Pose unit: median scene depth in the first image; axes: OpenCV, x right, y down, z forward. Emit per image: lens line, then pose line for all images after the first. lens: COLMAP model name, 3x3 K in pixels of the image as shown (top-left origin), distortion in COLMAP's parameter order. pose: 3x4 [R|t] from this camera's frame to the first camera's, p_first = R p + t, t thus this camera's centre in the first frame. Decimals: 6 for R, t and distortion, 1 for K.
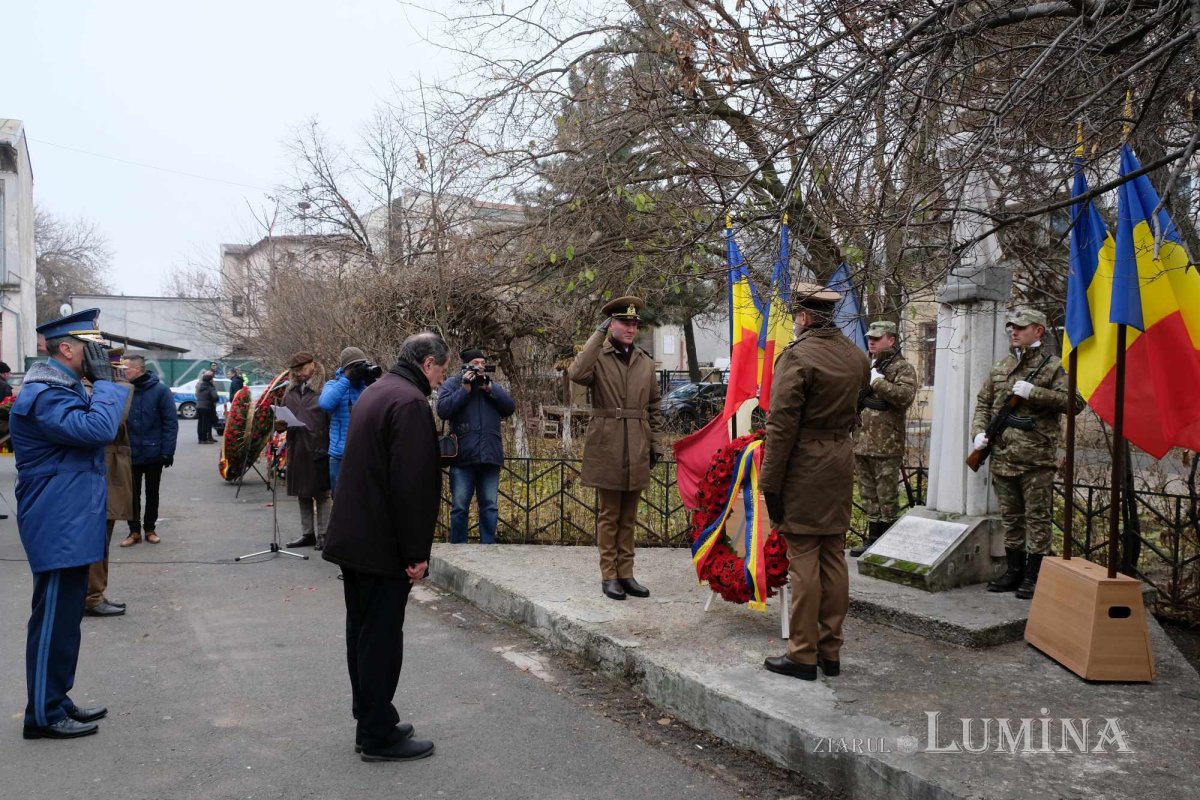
lens RADIAL K [[885.5, 0, 617.9], [0, 885.5, 415.3], [0, 0, 1]] dist [-0.013037, -0.007703]
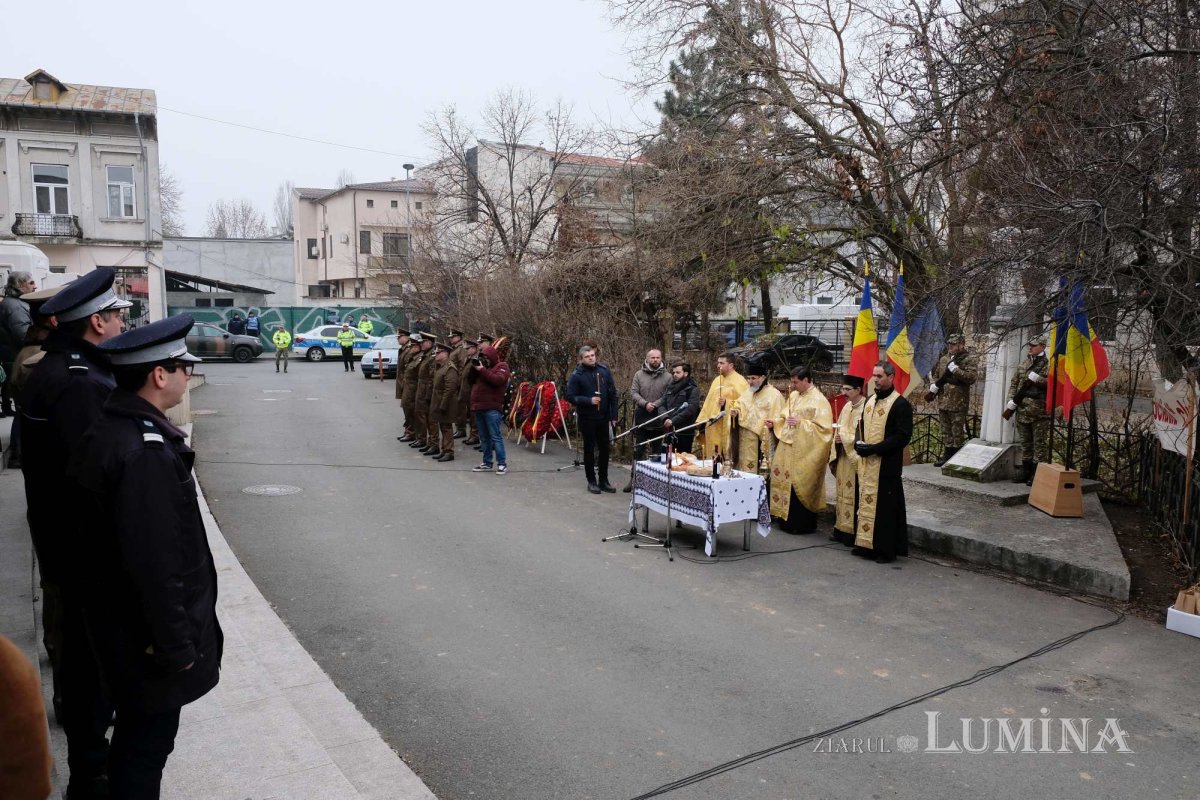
lens RADIAL K [[885.5, 0, 633.8], [0, 885.5, 422.8], [0, 0, 1]] dist [-0.013037, -0.007703]
pose [[0.999642, 0.002860, -0.026595, -0.345906], [-0.000640, 0.996539, 0.083123, -0.087692], [0.026741, -0.083076, 0.996184, -0.908149]]
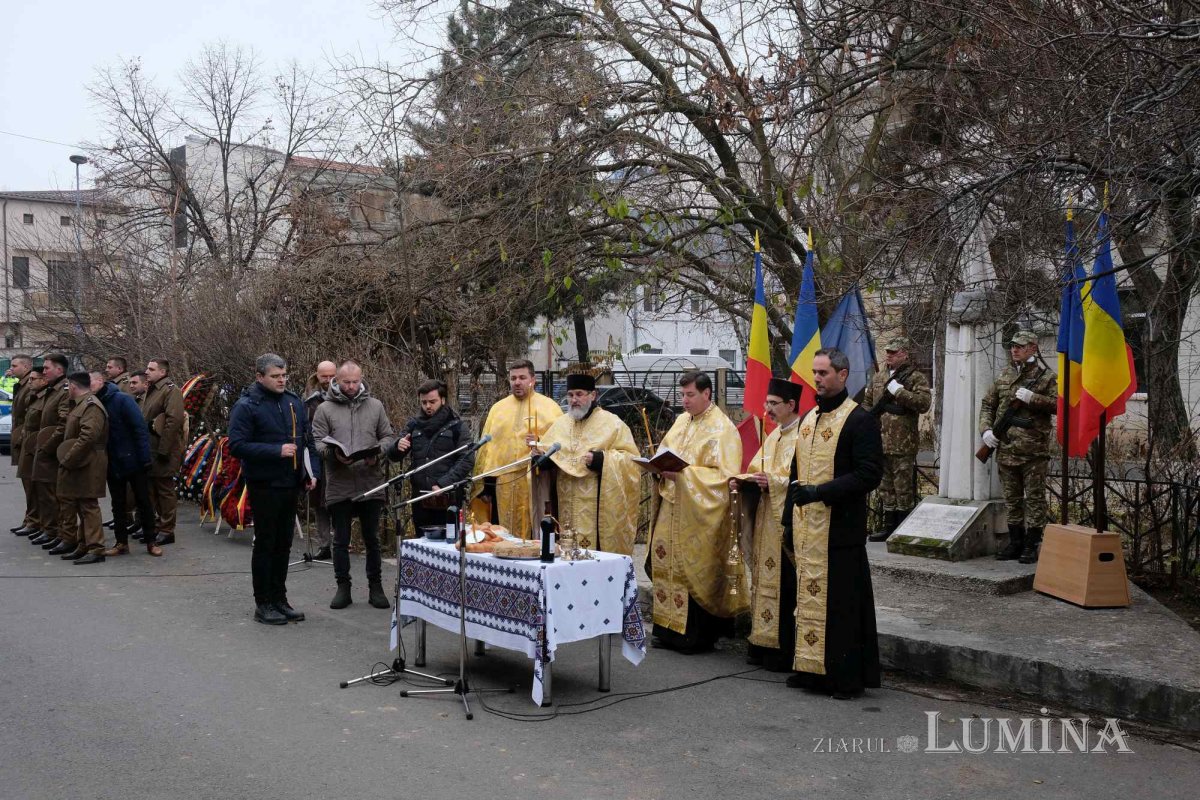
lens RADIAL K [[1135.8, 0, 608.2], [0, 1135.8, 423.7], [0, 0, 1]] dist [-0.008185, 0.000000]
pose [[0.988775, -0.013288, 0.148817, -0.347503], [0.013111, 0.999912, 0.002176, -0.001080], [-0.148833, -0.000200, 0.988862, -0.481975]]
